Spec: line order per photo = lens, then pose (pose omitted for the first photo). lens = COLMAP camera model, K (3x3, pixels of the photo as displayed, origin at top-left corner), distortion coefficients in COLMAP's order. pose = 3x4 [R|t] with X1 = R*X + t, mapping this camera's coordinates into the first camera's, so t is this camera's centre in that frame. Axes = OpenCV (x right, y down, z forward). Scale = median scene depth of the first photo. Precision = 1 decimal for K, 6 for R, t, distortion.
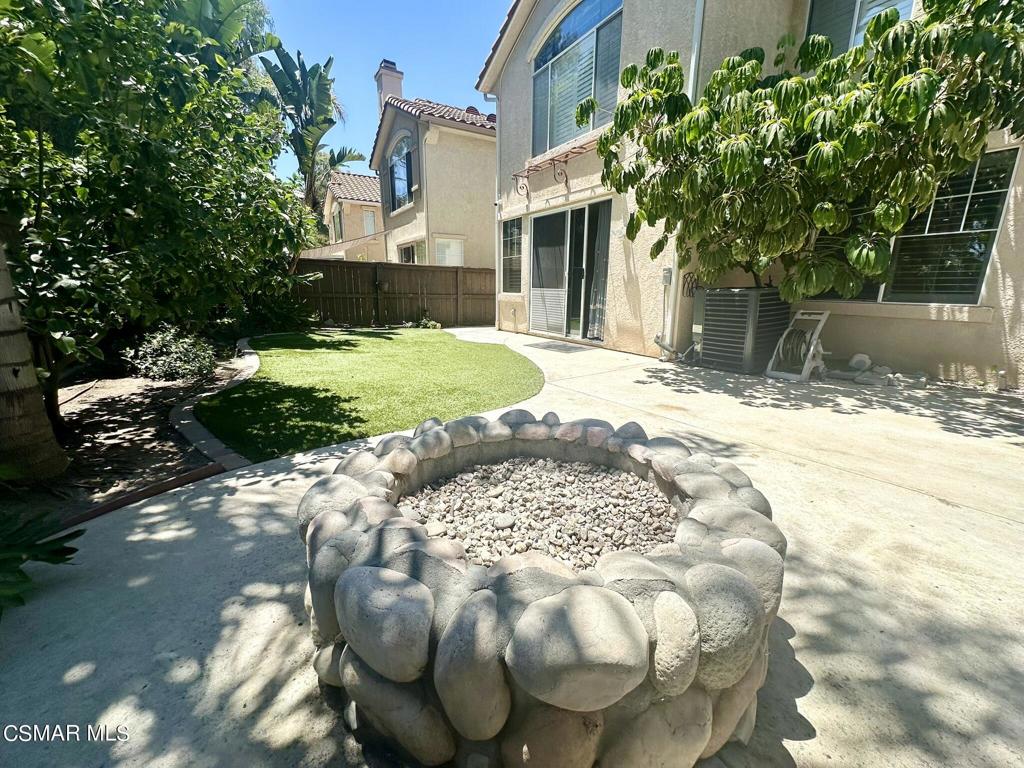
lens RADIAL K [[408.9, 0, 510.4], [0, 408.9, 384.7], [0, 0, 1]] dist [-0.003406, 0.000699]
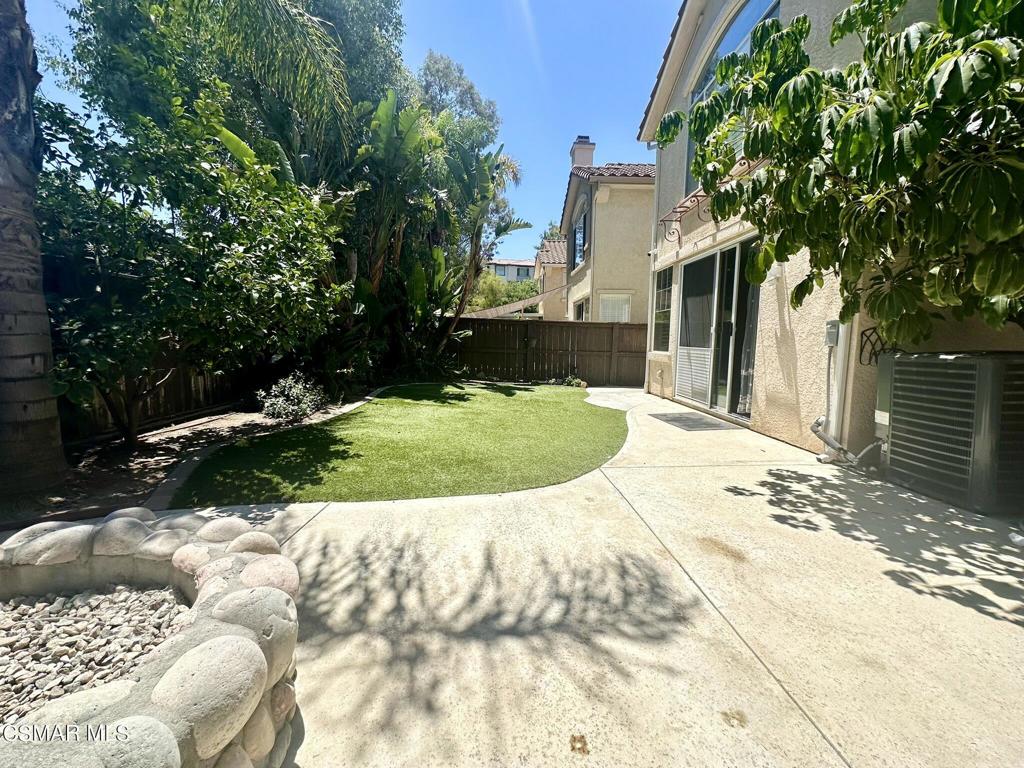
lens RADIAL K [[408.9, 0, 513.2], [0, 408.9, 384.0], [0, 0, 1]] dist [-0.003406, 0.000699]
pose [[0.864082, 0.058120, -0.499984, 0.211132], [-0.123420, 0.987453, -0.098511, -0.043480], [0.487986, 0.146829, 0.860413, 0.153100]]
